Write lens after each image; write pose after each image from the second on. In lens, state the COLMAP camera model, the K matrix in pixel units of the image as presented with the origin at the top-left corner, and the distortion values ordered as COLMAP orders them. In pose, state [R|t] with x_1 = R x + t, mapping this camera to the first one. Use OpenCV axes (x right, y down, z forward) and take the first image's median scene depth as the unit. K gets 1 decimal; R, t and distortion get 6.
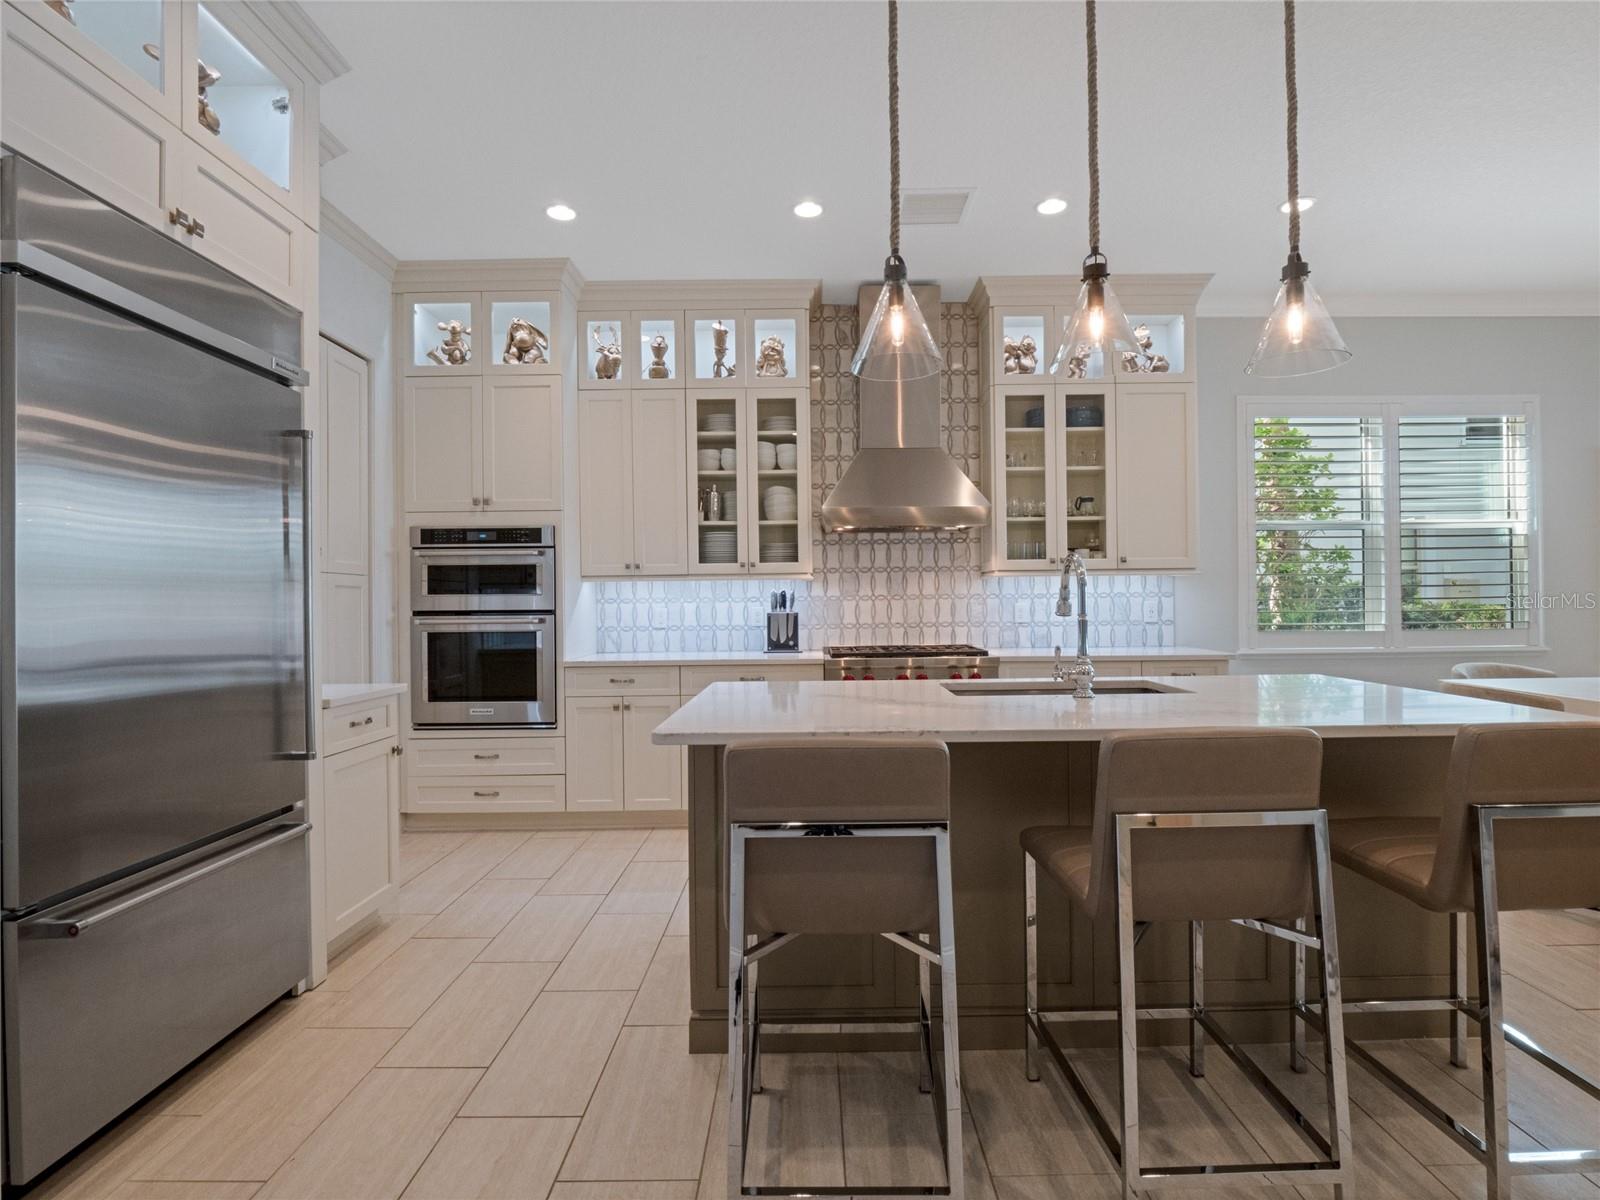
lens RADIAL K [[791.6, 0, 810.6], [0, 791.6, 601.7], [0, 0, 1]] dist [-0.005706, -0.000341]
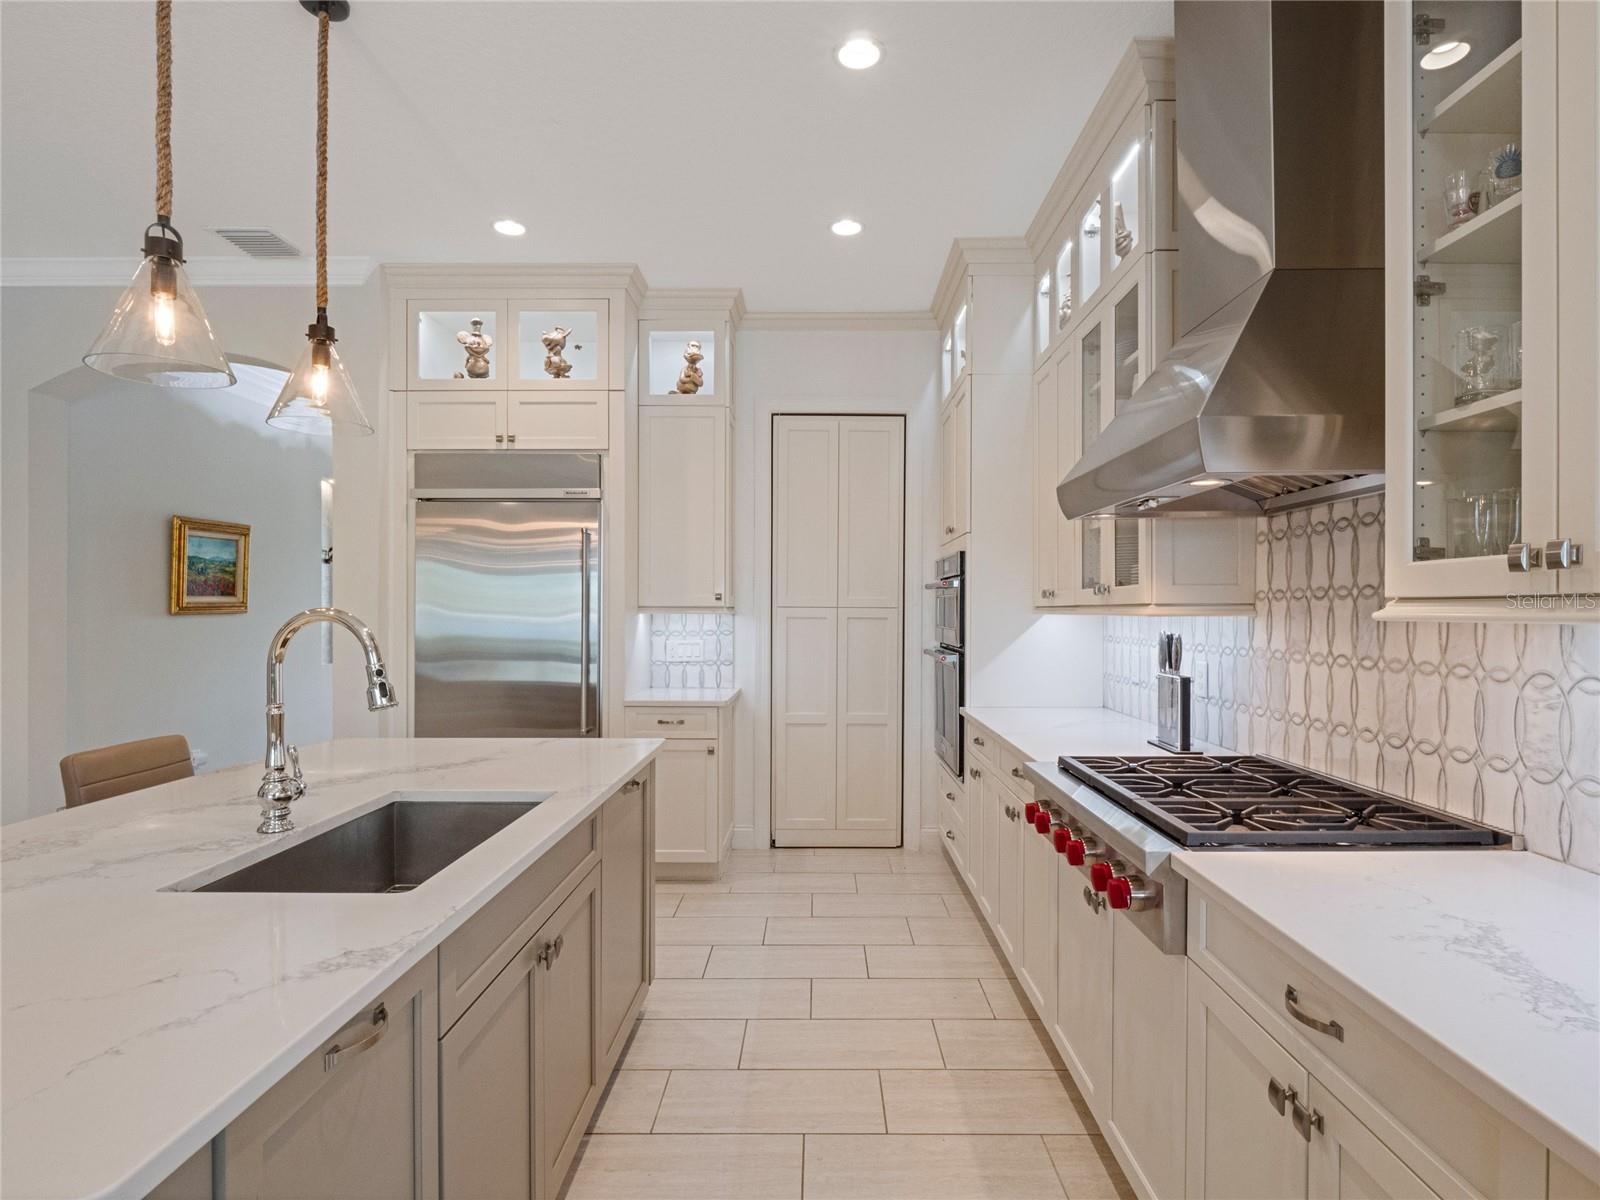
lens RADIAL K [[843.2, 0, 814.5], [0, 843.2, 612.2], [0, 0, 1]] dist [-0.001227, -0.000228]
pose [[-0.008112, 0.013743, -0.999873, 0.559786], [-0.002987, 0.999901, 0.013767, -0.037673], [0.999963, 0.003098, -0.008070, 0.780049]]
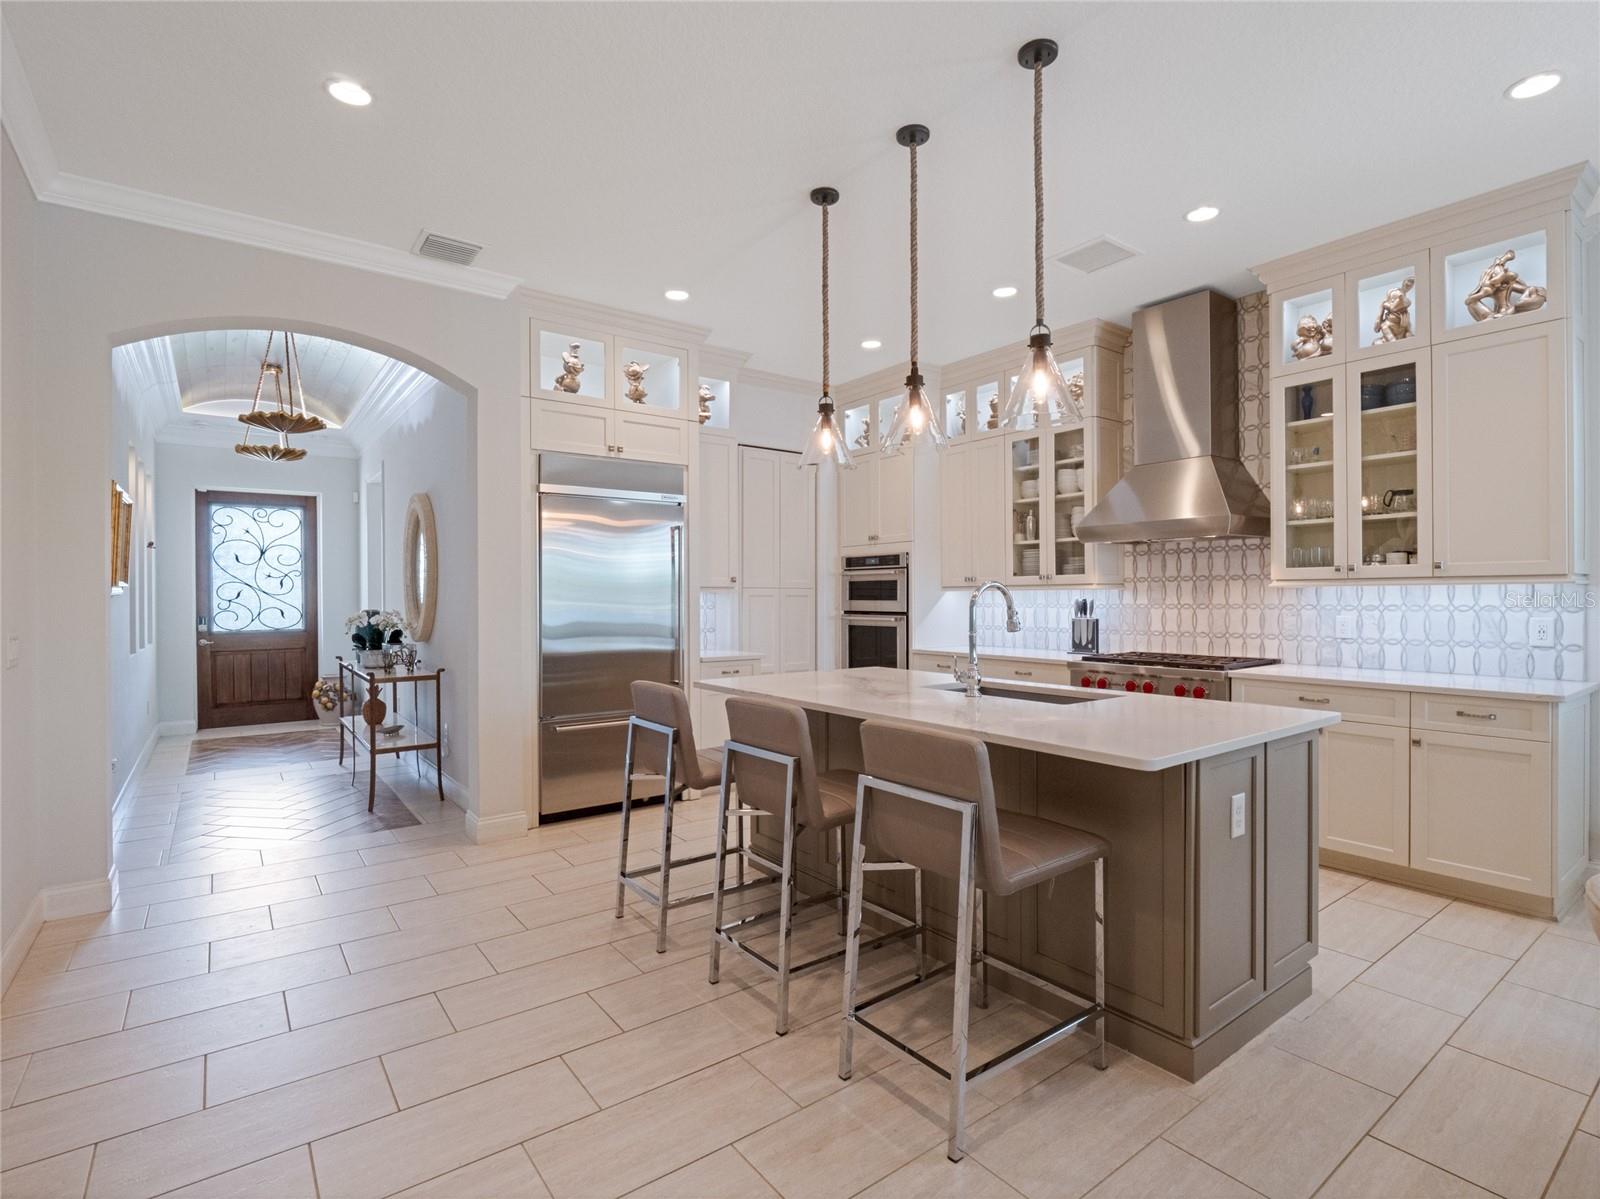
lens RADIAL K [[791.6, 0, 810.6], [0, 791.6, 601.2], [0, 0, 1]] dist [-0.005706, -0.000341]
pose [[0.600763, 0.012311, -0.799332, 0.644407], [-0.003343, 0.999911, 0.012888, -0.024632], [0.799420, -0.005070, 0.600751, 0.016412]]
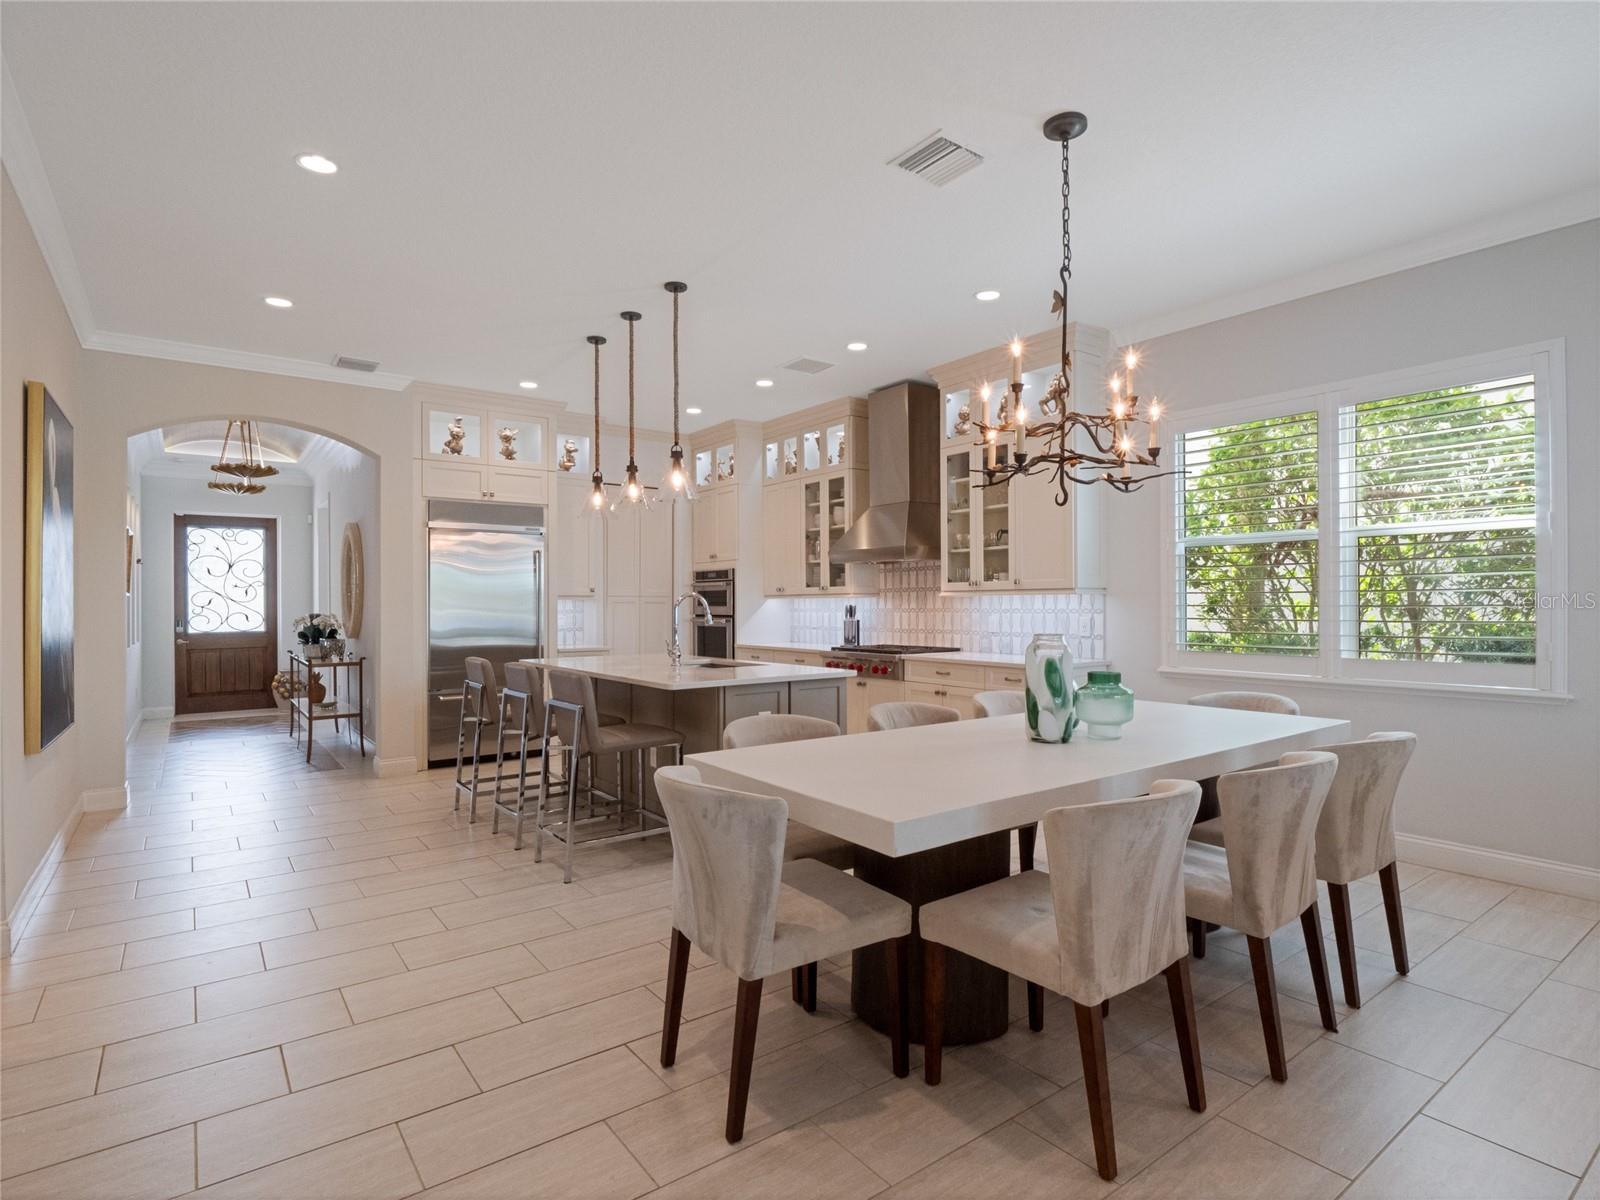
lens RADIAL K [[835.8, 0, 810.1], [0, 835.8, 604.3], [0, 0, 1]] dist [0.000376, -0.000481]
pose [[0.598069, 0.007692, -0.801408, 1.204285], [-0.003457, 0.999969, 0.007017, -0.026611], [0.801437, -0.001426, 0.598078, 0.003528]]
